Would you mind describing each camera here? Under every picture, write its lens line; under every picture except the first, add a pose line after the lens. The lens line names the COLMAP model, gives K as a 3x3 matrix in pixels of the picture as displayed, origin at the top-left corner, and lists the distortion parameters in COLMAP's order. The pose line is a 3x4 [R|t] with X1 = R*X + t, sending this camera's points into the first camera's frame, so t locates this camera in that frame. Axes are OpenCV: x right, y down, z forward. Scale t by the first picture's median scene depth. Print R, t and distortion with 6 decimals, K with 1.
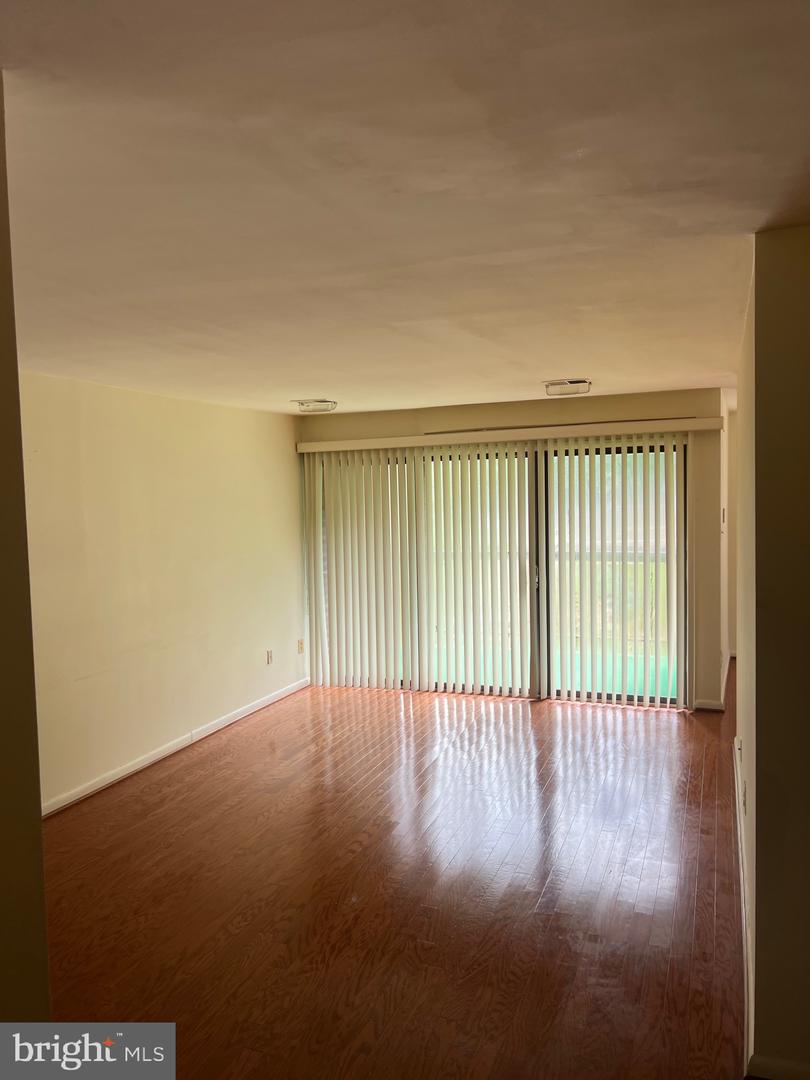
lens RADIAL K [[810.6, 0, 405.0], [0, 810.6, 540.0], [0, 0, 1]] dist [0.066102, -0.064191]
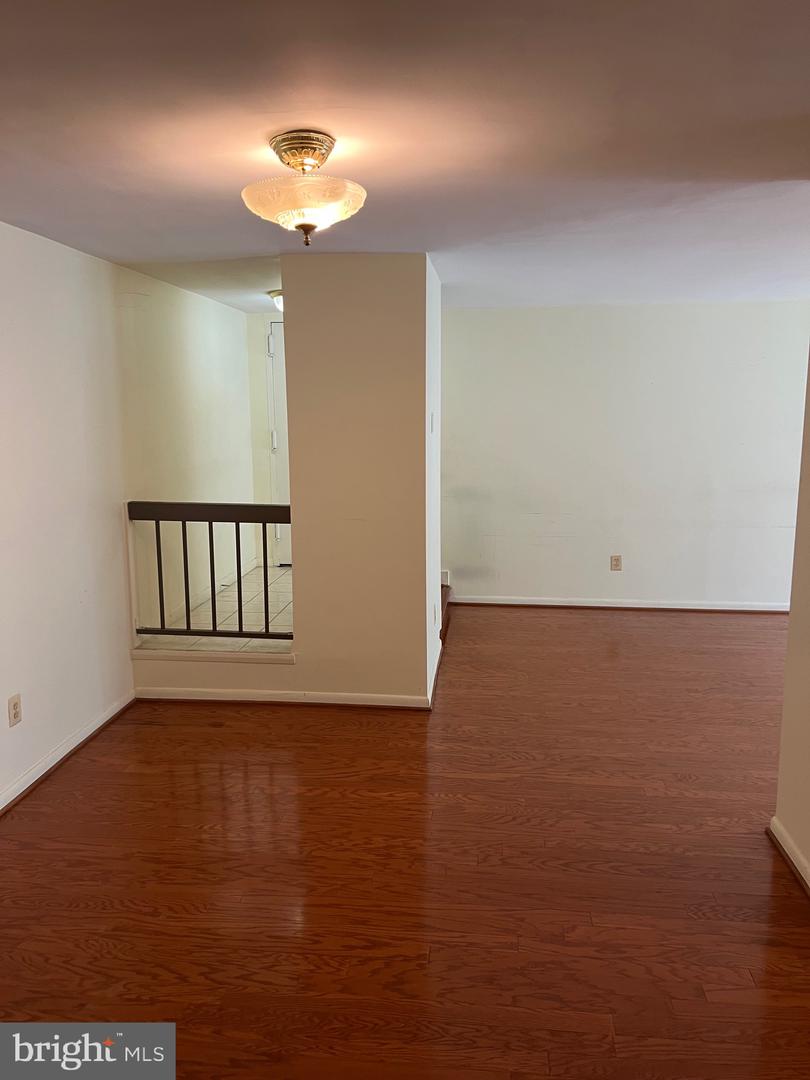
lens RADIAL K [[813.8, 0, 403.1], [0, 813.8, 546.5], [0, 0, 1]] dist [0.083147, -0.085495]
pose [[0.268232, 0.190460, -0.944339, 1.031949], [-0.061287, 0.981650, 0.180577, -0.011171], [0.961403, 0.009439, 0.274982, 0.020797]]
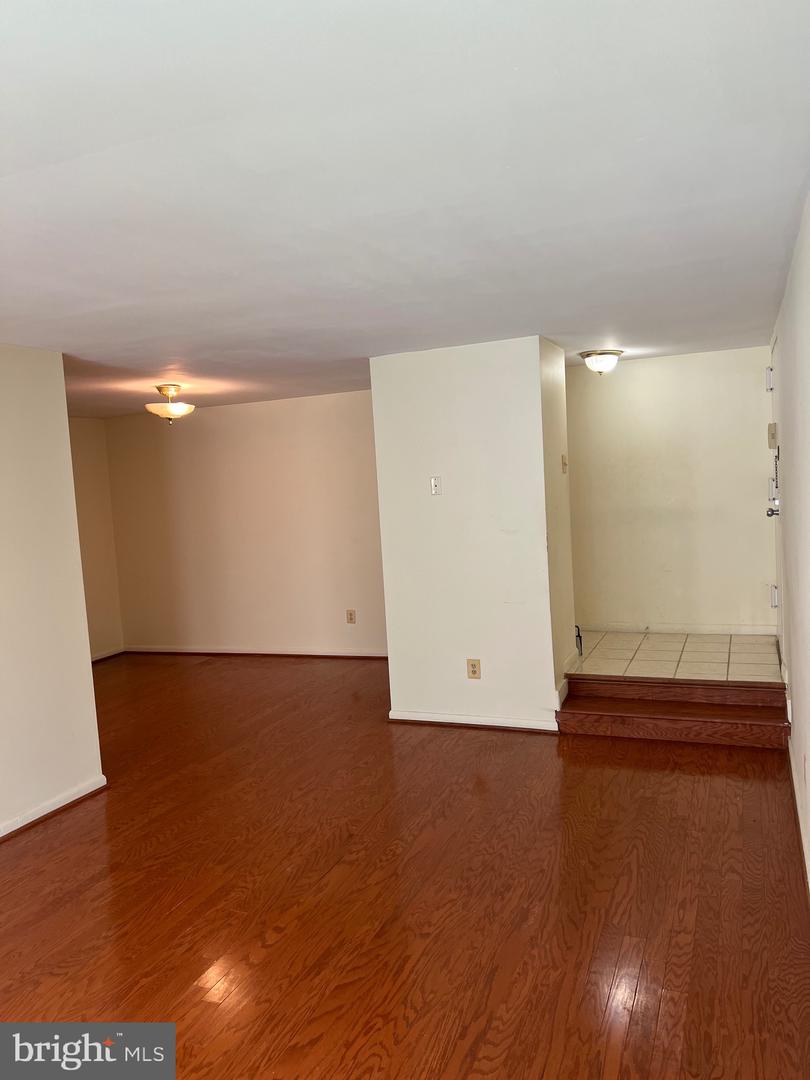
lens RADIAL K [[813.8, 0, 403.1], [0, 813.8, 546.5], [0, 0, 1]] dist [0.083147, -0.085495]
pose [[-0.996007, 0.082596, 0.033882, -0.277078], [0.086720, 0.985268, 0.147402, -0.092235], [-0.021208, 0.149752, -0.988496, 1.994780]]
